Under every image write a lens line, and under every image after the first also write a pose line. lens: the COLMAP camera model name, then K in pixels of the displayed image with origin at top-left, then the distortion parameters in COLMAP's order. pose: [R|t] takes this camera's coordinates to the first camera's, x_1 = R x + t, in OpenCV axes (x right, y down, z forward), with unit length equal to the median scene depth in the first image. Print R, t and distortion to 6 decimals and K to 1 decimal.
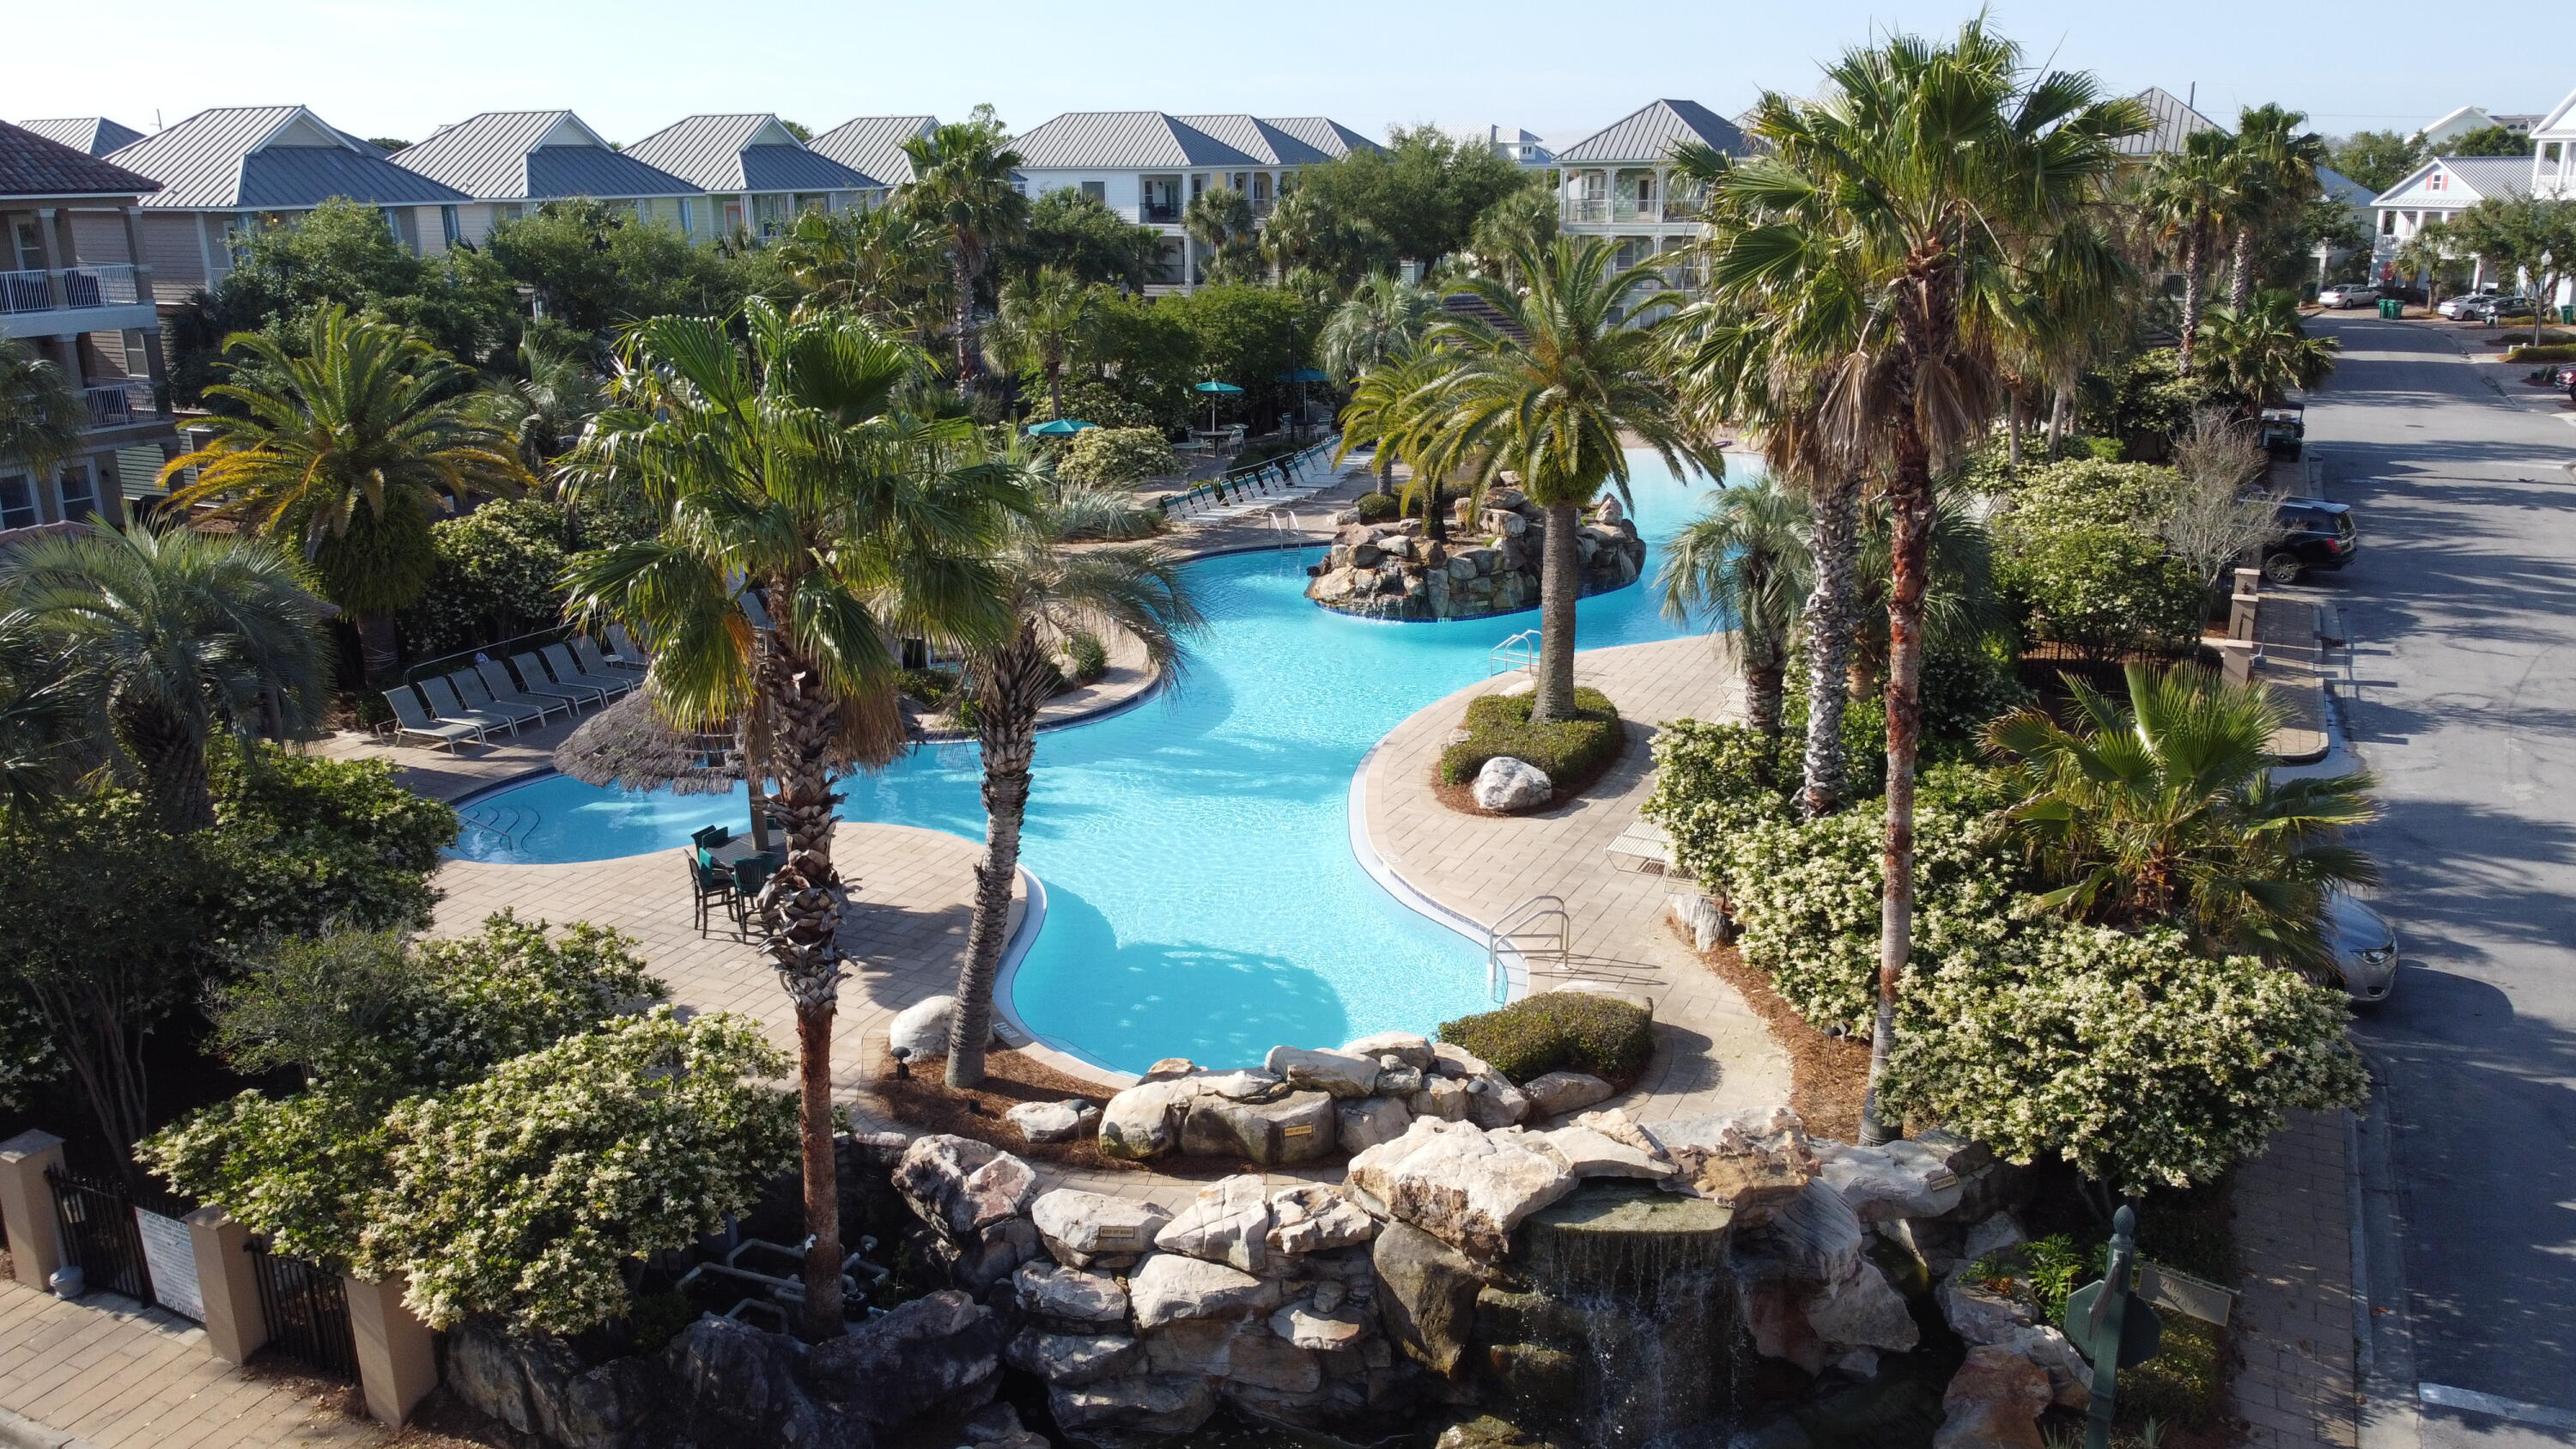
lens RADIAL K [[1964.0, 0, 1288.0], [0, 1964.0, 724.5], [0, 0, 1]] dist [-0.002948, -0.002631]
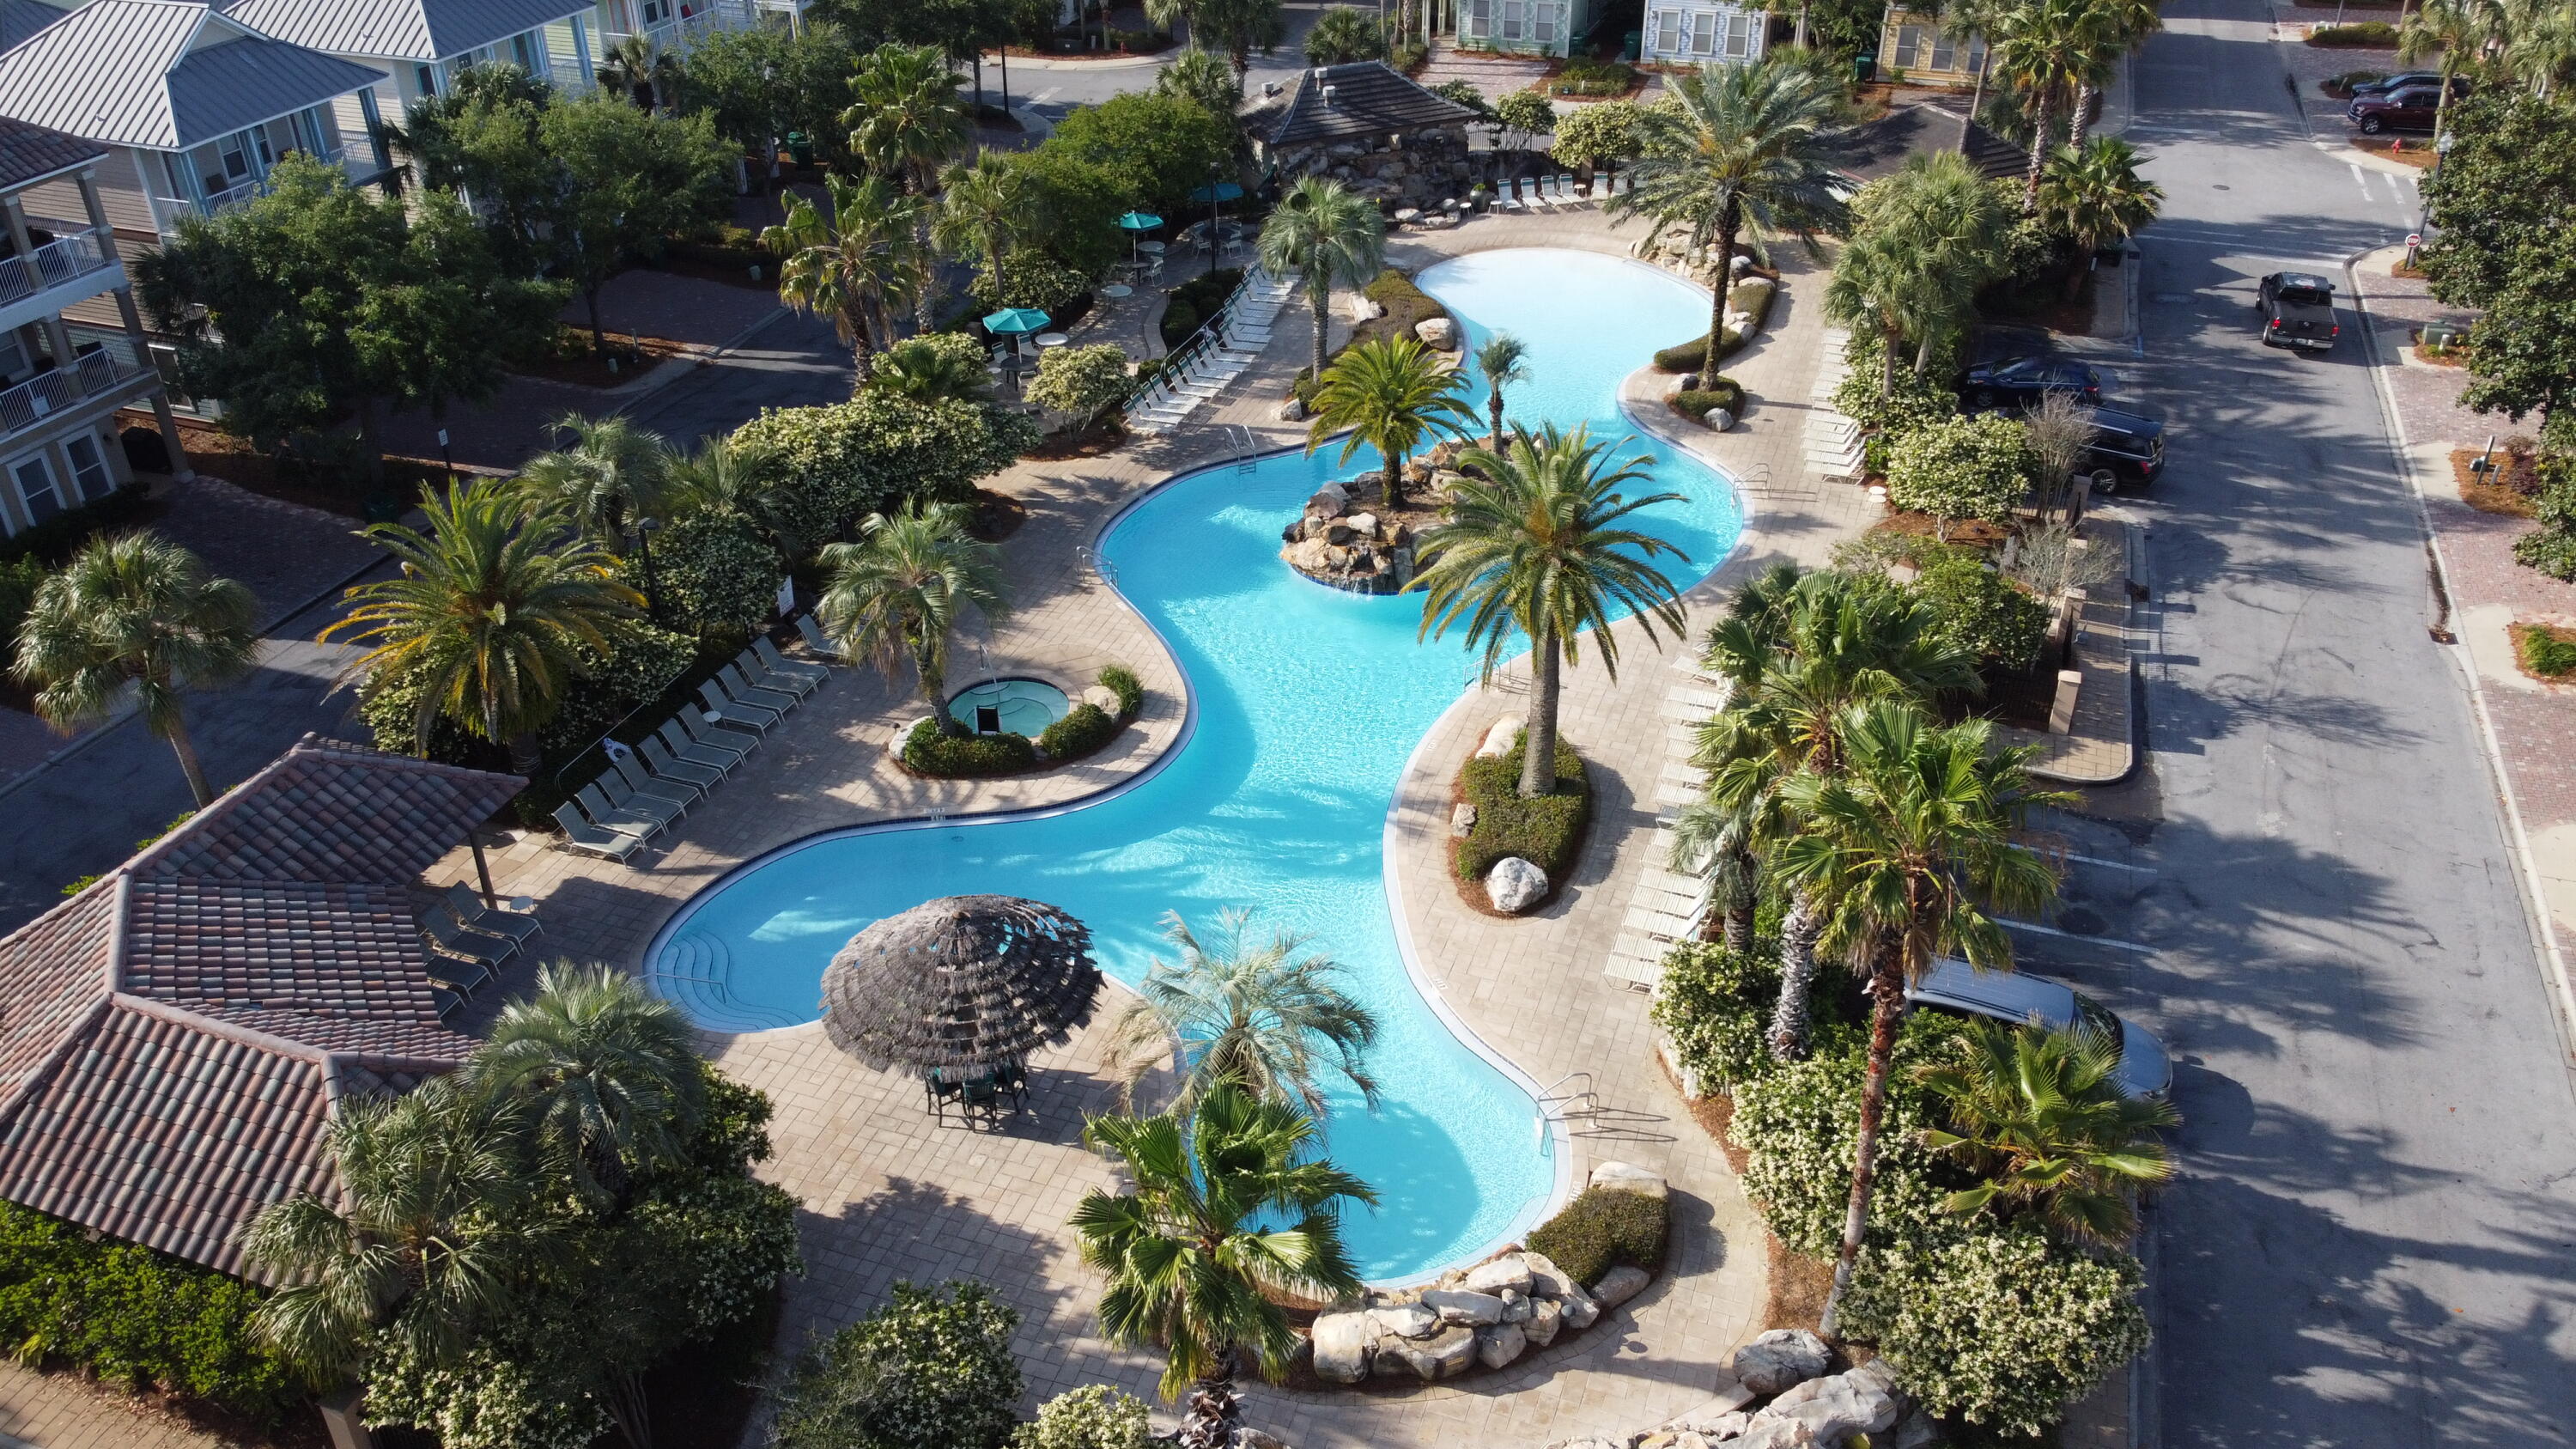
lens RADIAL K [[1964.0, 0, 1288.0], [0, 1964.0, 724.5], [0, 0, 1]] dist [-0.002948, -0.002631]
pose [[0.993912, -0.057381, 0.094057, -0.186565], [0.029030, 0.959899, 0.278840, -0.539895], [-0.106285, -0.274412, 0.955720, -0.214576]]
